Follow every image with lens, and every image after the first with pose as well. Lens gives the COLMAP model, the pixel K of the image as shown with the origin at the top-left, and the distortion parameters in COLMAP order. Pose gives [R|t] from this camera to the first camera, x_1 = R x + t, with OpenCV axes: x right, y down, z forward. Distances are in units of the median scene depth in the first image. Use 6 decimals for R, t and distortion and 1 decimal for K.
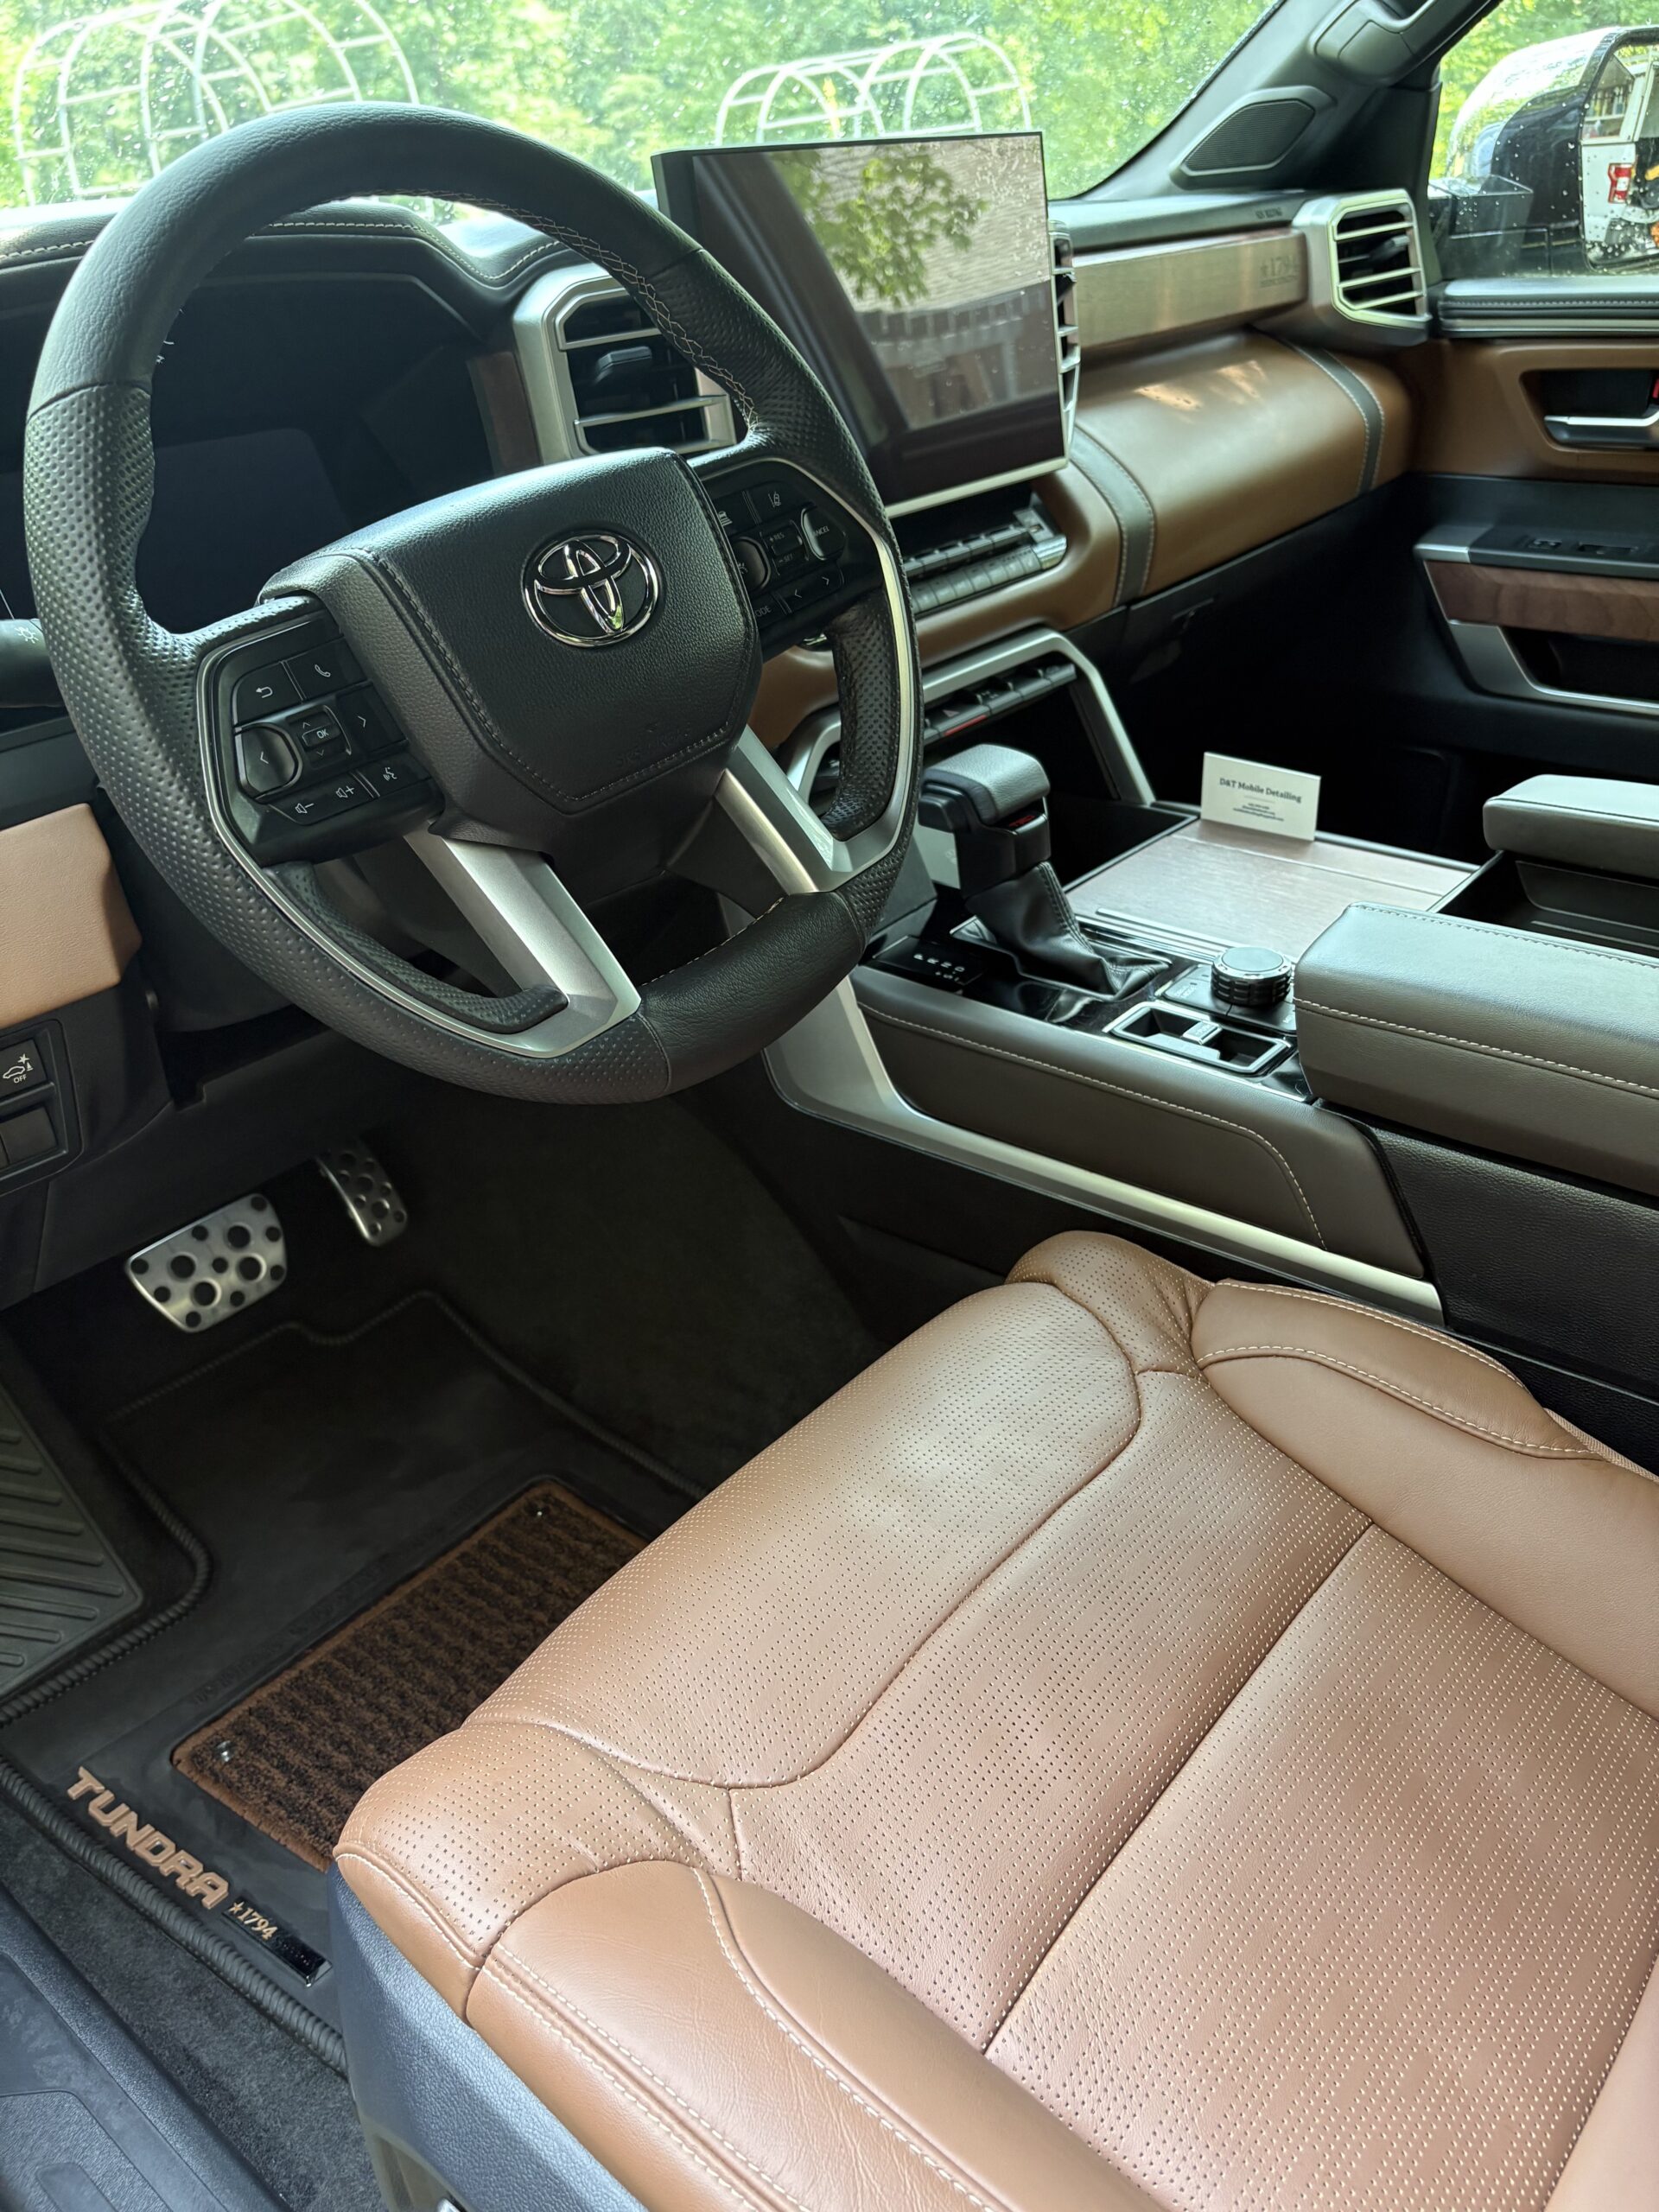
lens RADIAL K [[1671.1, 0, 829.5], [0, 1671.1, 1106.0], [0, 0, 1]] dist [-0.003933, -0.005854]
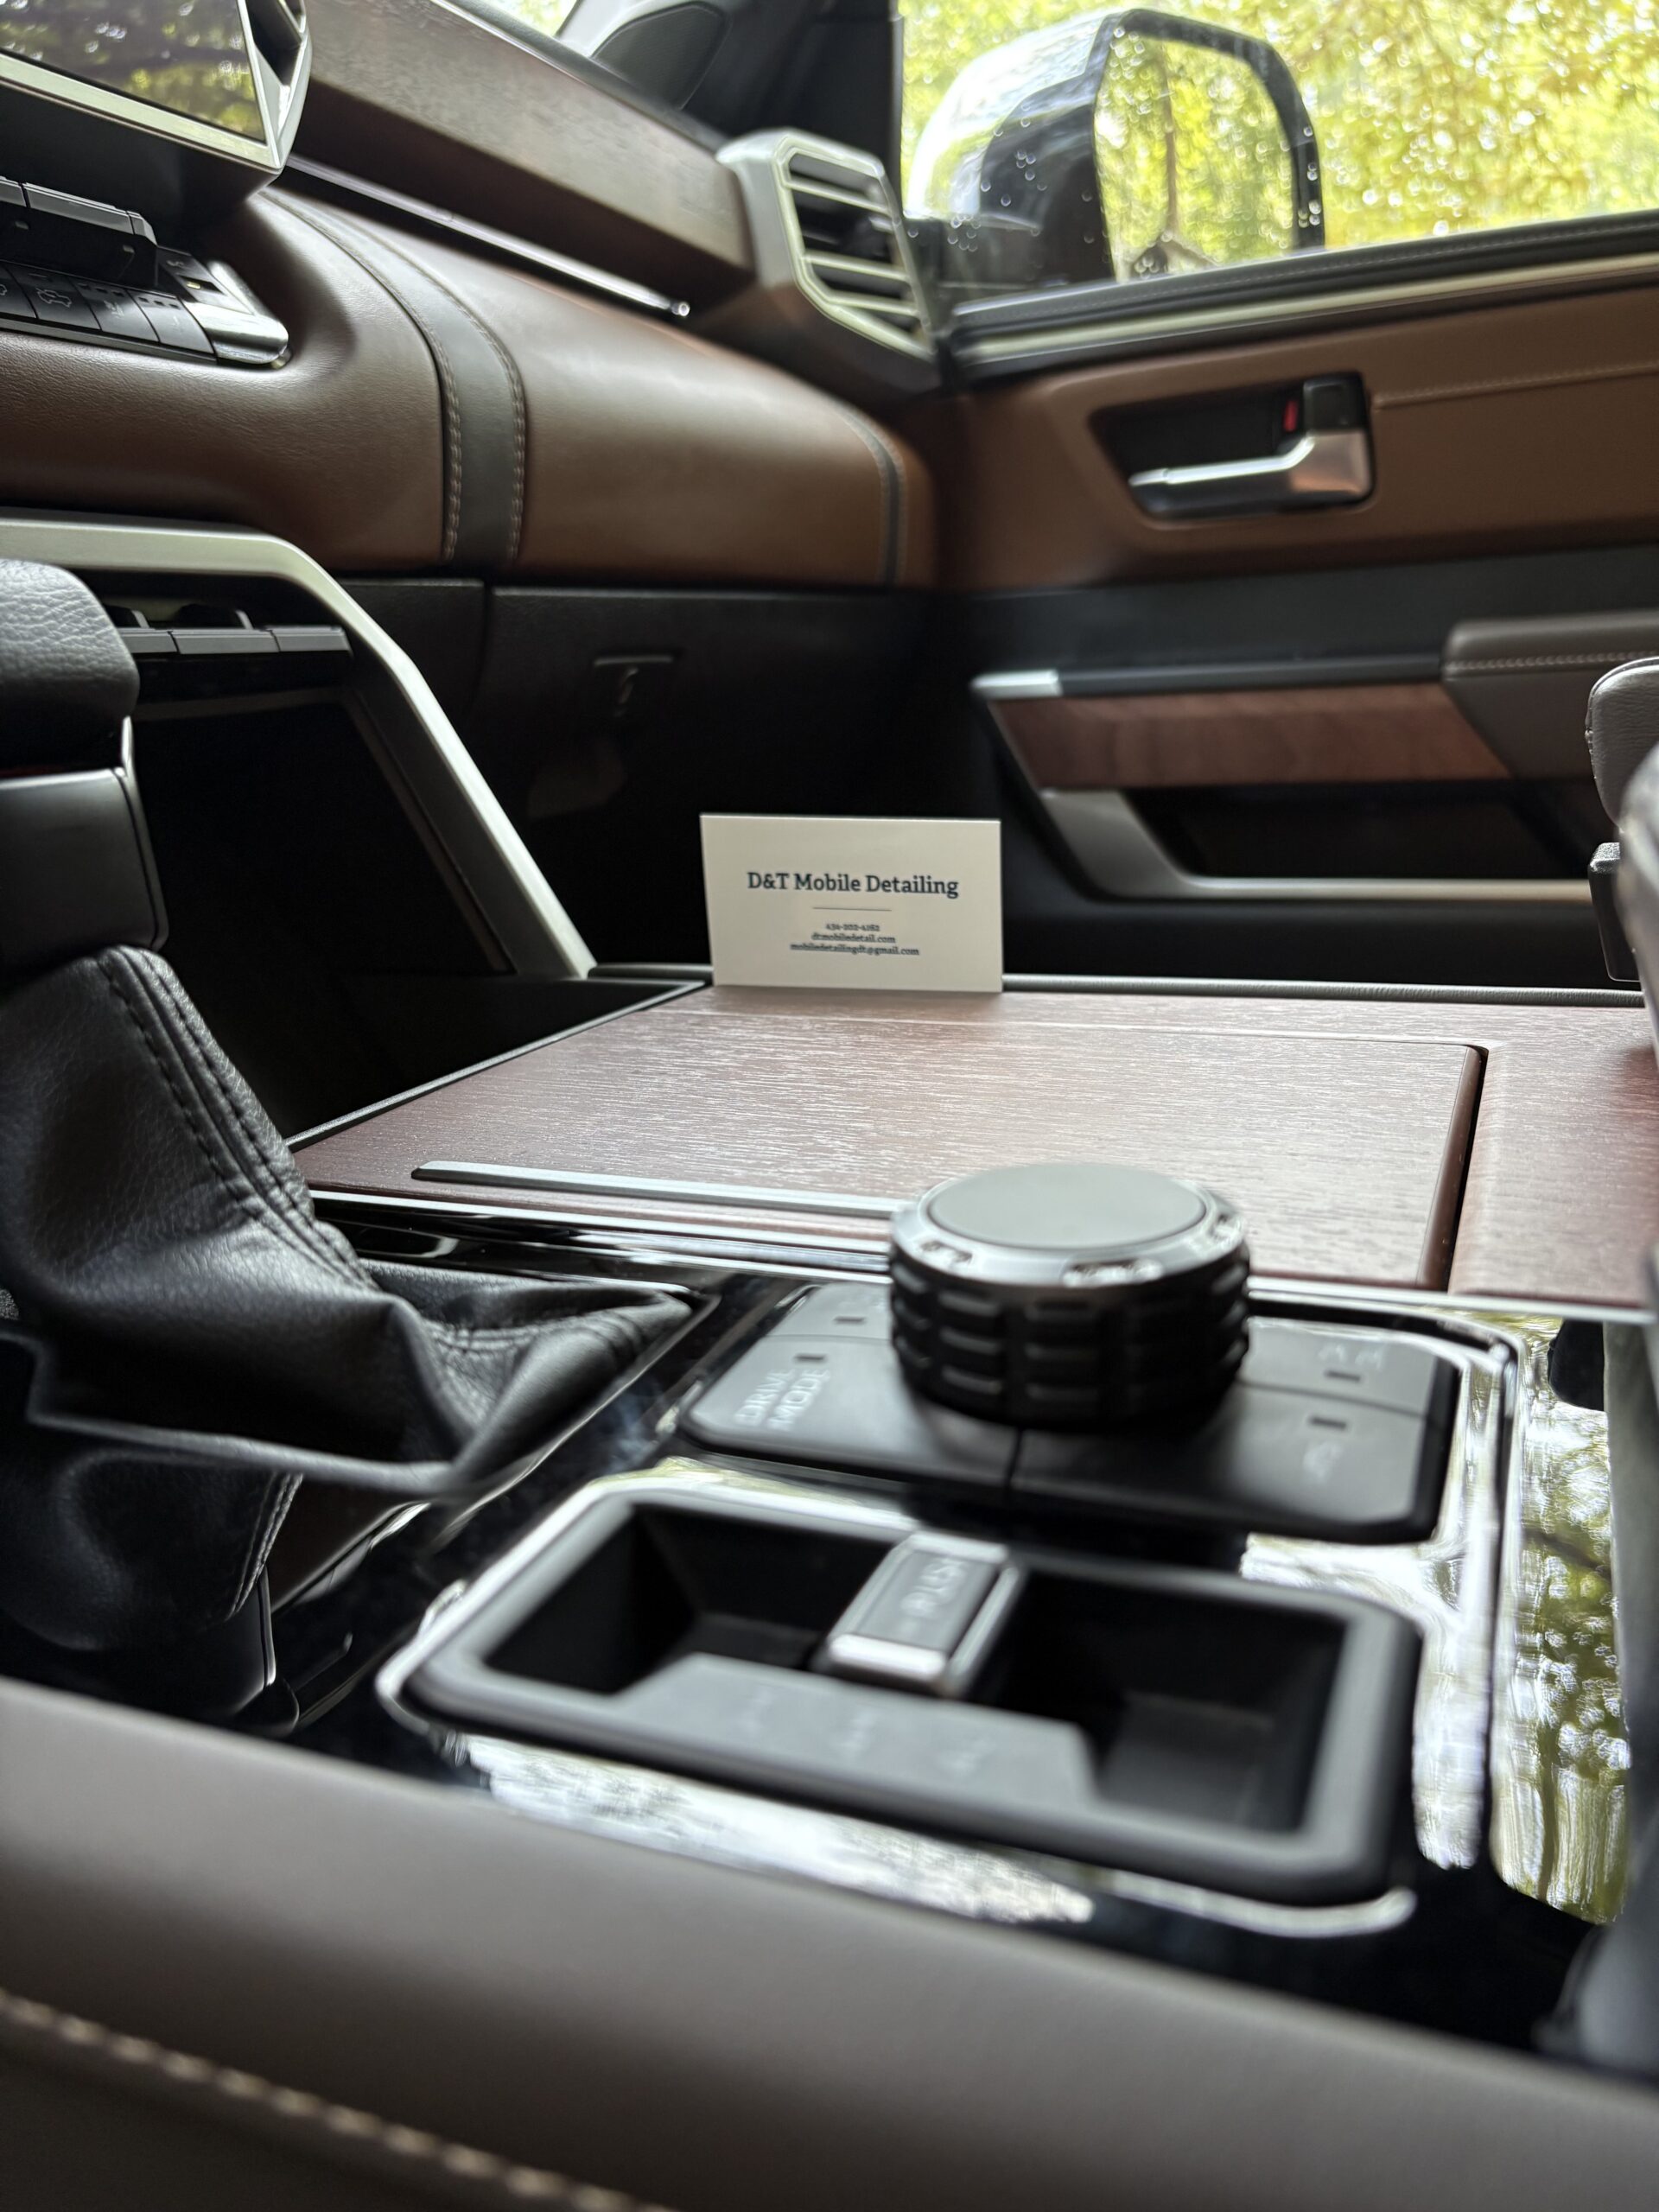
lens RADIAL K [[1689.7, 0, 749.7], [0, 1689.7, 1108.0], [0, 0, 1]] dist [-0.000521, -0.000984]
pose [[0.964053, -0.080643, 0.253176, 0.129577], [0.146385, 0.956388, -0.252773, -0.041195], [-0.221750, 0.280748, 0.933813, 0.648662]]
